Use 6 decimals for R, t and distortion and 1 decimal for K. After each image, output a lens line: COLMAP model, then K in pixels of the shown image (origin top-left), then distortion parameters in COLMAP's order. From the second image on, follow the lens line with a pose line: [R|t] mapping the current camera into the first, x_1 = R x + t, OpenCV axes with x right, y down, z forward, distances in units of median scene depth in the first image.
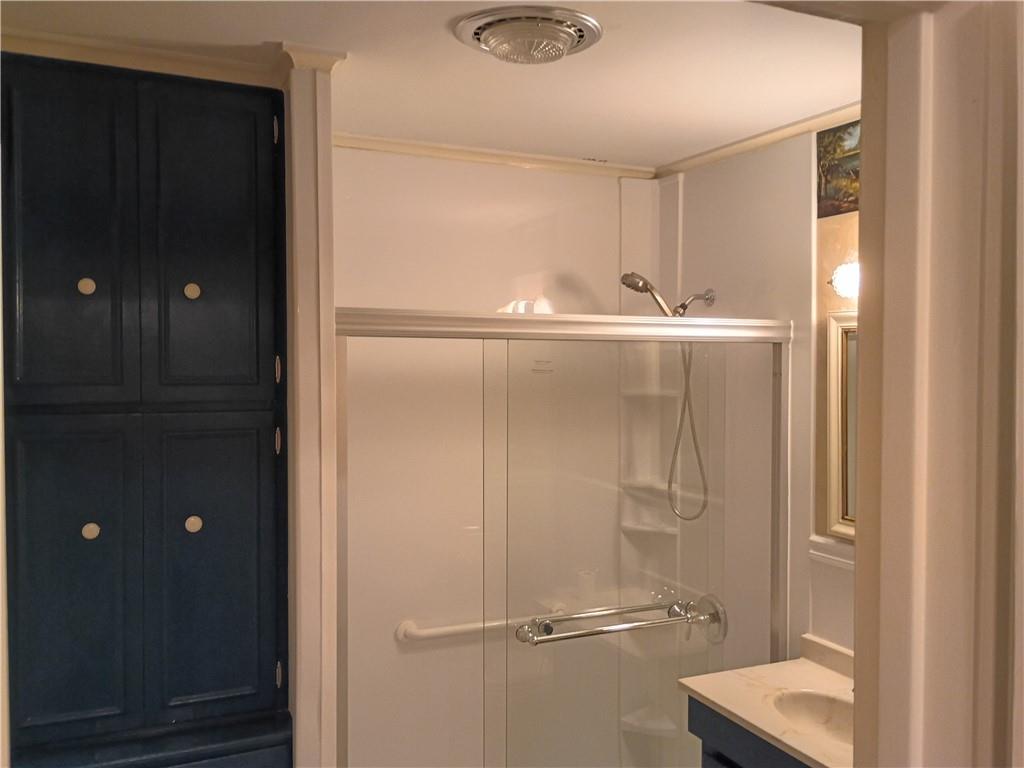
lens RADIAL K [[883.8, 0, 512.8], [0, 883.8, 389.2], [0, 0, 1]] dist [0.059847, -0.068495]
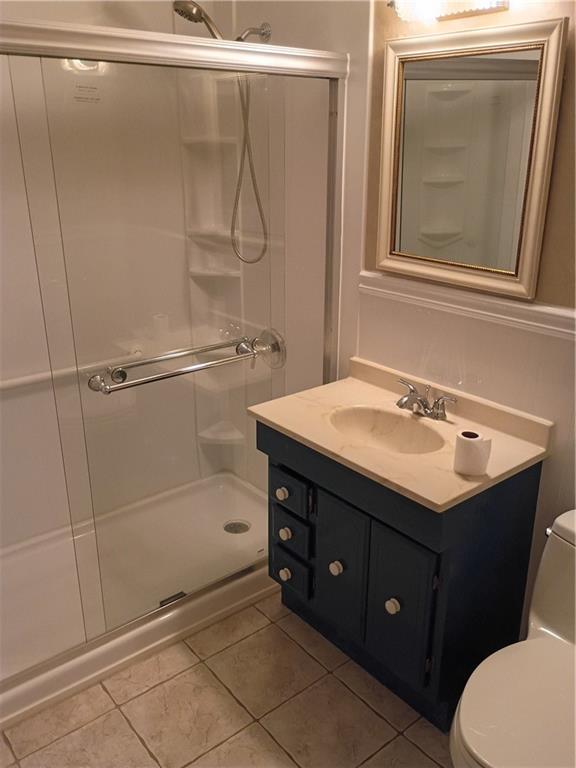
lens RADIAL K [[662.9, 0, 288.0], [0, 662.9, 384.0], [0, 0, 1]] dist [0.059847, -0.068495]
pose [[0.965176, -0.091038, 0.245250, 0.031172], [0.009463, 0.949030, 0.315044, 0.034166], [-0.261431, -0.301752, 0.916842, 0.211067]]
